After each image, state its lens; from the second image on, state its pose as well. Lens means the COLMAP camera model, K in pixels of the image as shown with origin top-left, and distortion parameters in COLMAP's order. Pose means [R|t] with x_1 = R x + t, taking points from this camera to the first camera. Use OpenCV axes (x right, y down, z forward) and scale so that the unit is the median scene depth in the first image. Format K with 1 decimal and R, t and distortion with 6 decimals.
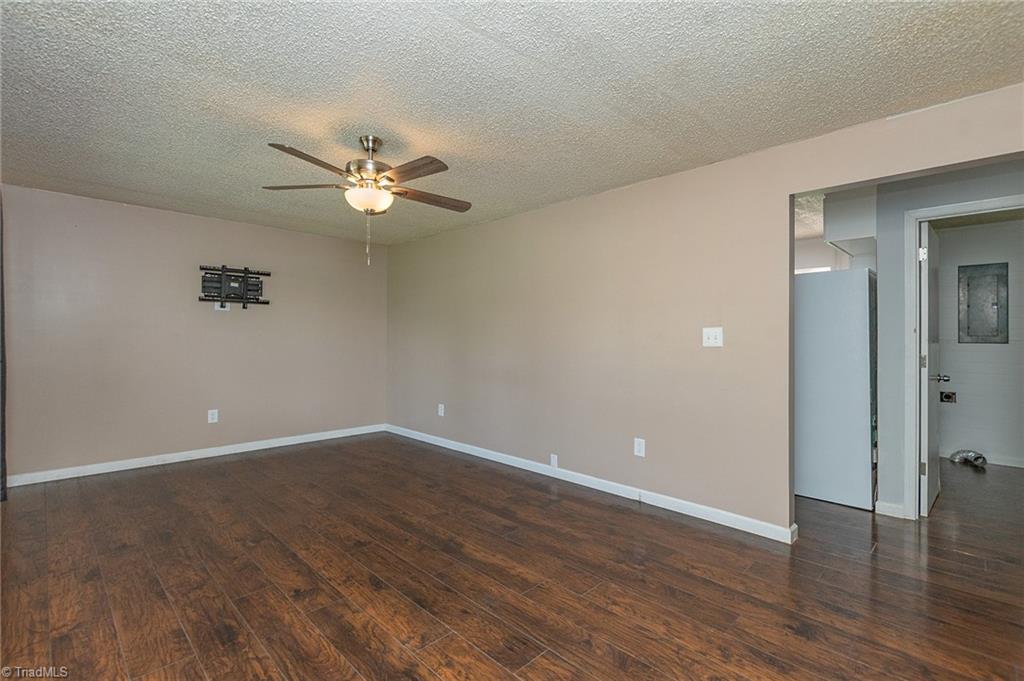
lens RADIAL K [[460.5, 0, 511.2], [0, 460.5, 334.7], [0, 0, 1]] dist [-0.001276, 0.000681]
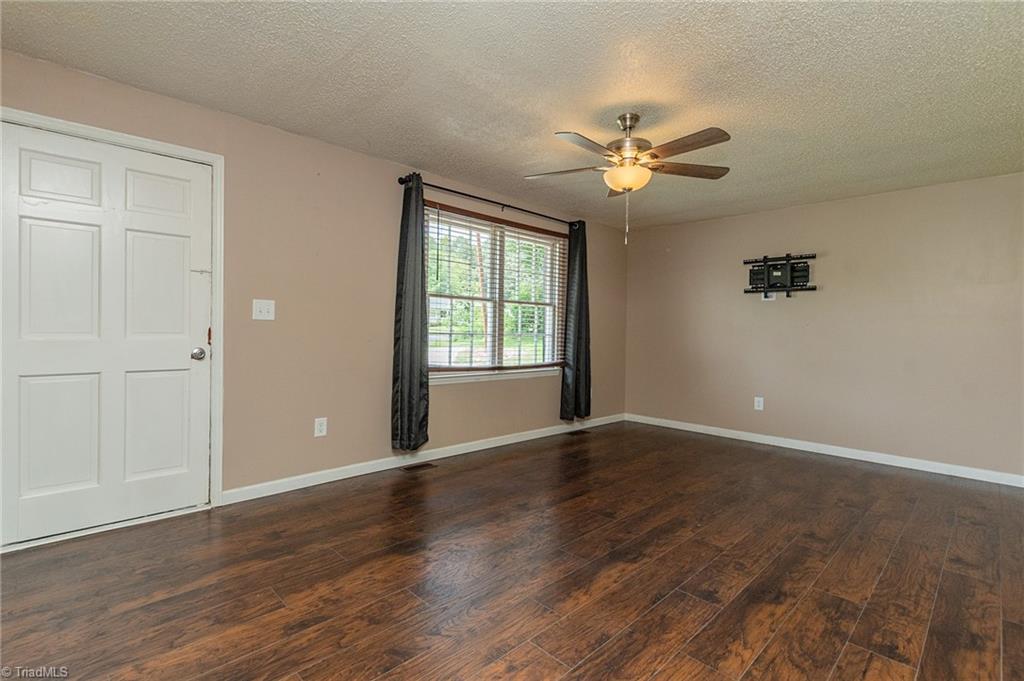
lens RADIAL K [[481.0, 0, 511.1], [0, 481.0, 340.5], [0, 0, 1]] dist [0.011391, 0.000043]
pose [[-0.007807, 0.012094, -0.999896, 0.686894], [-0.012005, 0.999854, 0.012187, 0.044465], [0.999897, 0.012099, -0.007661, 0.705954]]
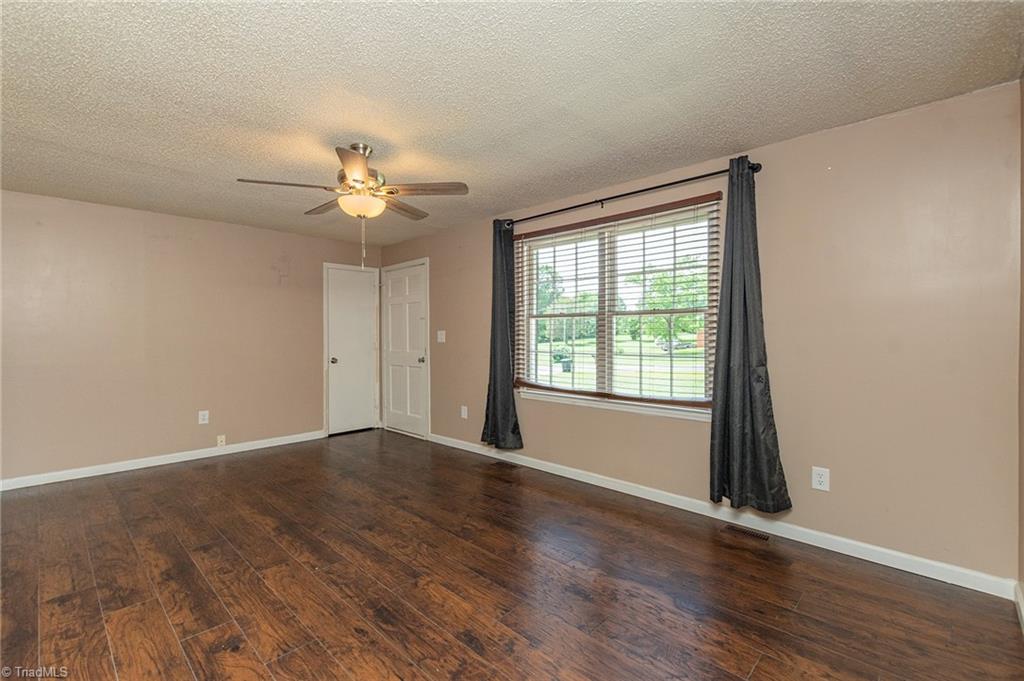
lens RADIAL K [[460.5, 0, 513.3], [0, 460.5, 337.6], [0, 0, 1]] dist [-0.001276, 0.000681]
pose [[-0.999932, -0.004526, -0.010731, -0.593718], [-0.004530, 0.999990, 0.000291, 0.000926], [0.010730, 0.000340, -0.999942, 1.892090]]
